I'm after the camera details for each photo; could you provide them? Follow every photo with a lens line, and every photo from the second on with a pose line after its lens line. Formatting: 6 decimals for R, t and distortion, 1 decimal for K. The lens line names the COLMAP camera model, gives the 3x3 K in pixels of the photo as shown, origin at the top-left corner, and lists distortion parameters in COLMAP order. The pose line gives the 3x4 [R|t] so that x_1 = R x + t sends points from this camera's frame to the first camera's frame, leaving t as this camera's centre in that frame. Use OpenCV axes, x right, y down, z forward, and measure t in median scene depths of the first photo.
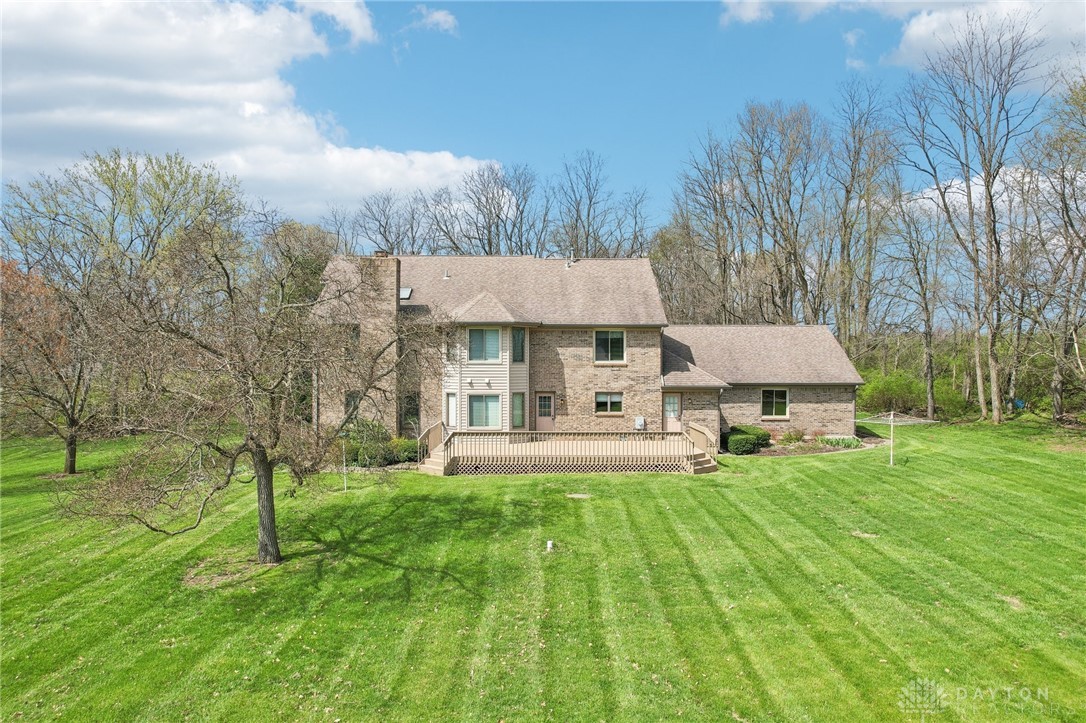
lens RADIAL K [[704.3, 0, 543.0], [0, 704.3, 361.5], [0, 0, 1]] dist [-0.008623, 0.000188]
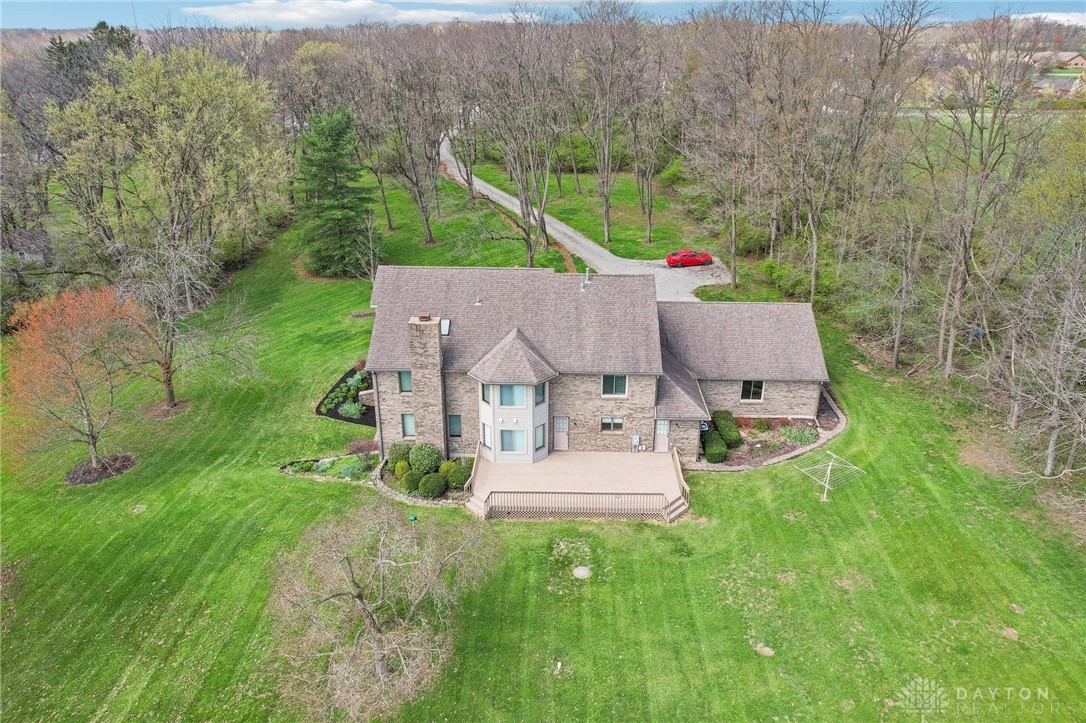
lens RADIAL K [[733.1, 0, 550.8], [0, 733.1, 277.0], [0, 0, 1]] dist [-0.020161, -0.001547]
pose [[0.999735, 0.014298, -0.018030, 0.004254], [-0.007354, 0.940975, 0.338396, -0.631213], [0.021804, -0.338174, 0.940831, -0.140059]]
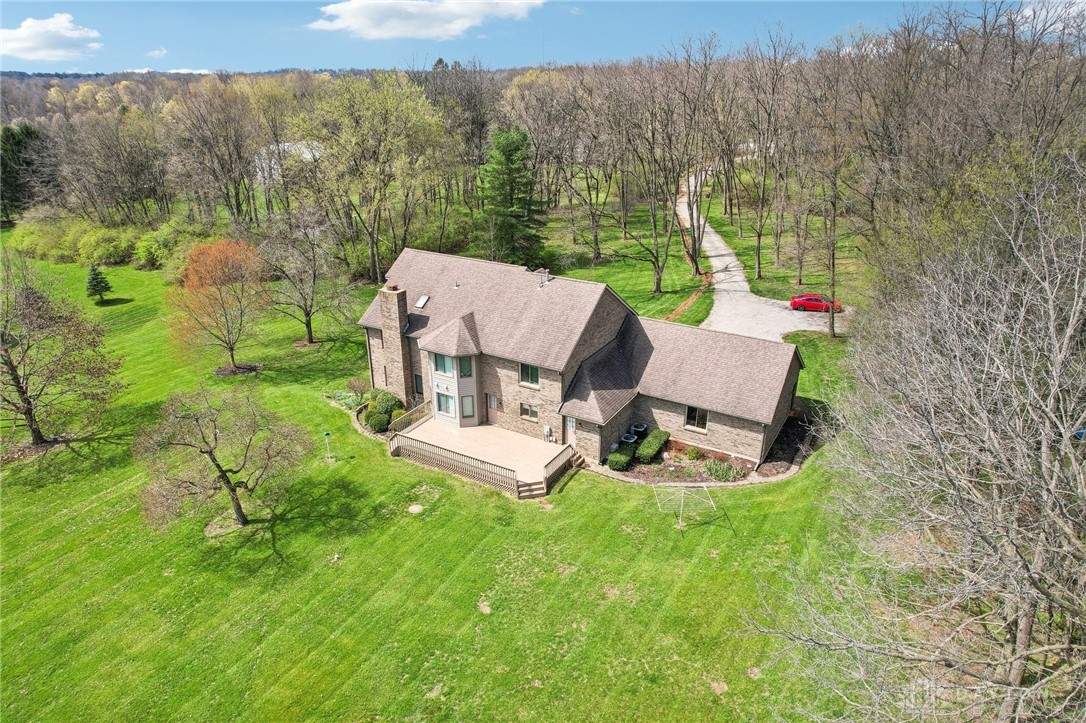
lens RADIAL K [[704.3, 0, 543.0], [0, 704.3, 361.5], [0, 0, 1]] dist [-0.008623, 0.000188]
pose [[0.853387, 0.197523, -0.482406, 0.764887], [0.011338, 0.918177, 0.396008, -0.578801], [0.521155, -0.343418, 0.781320, -0.030734]]
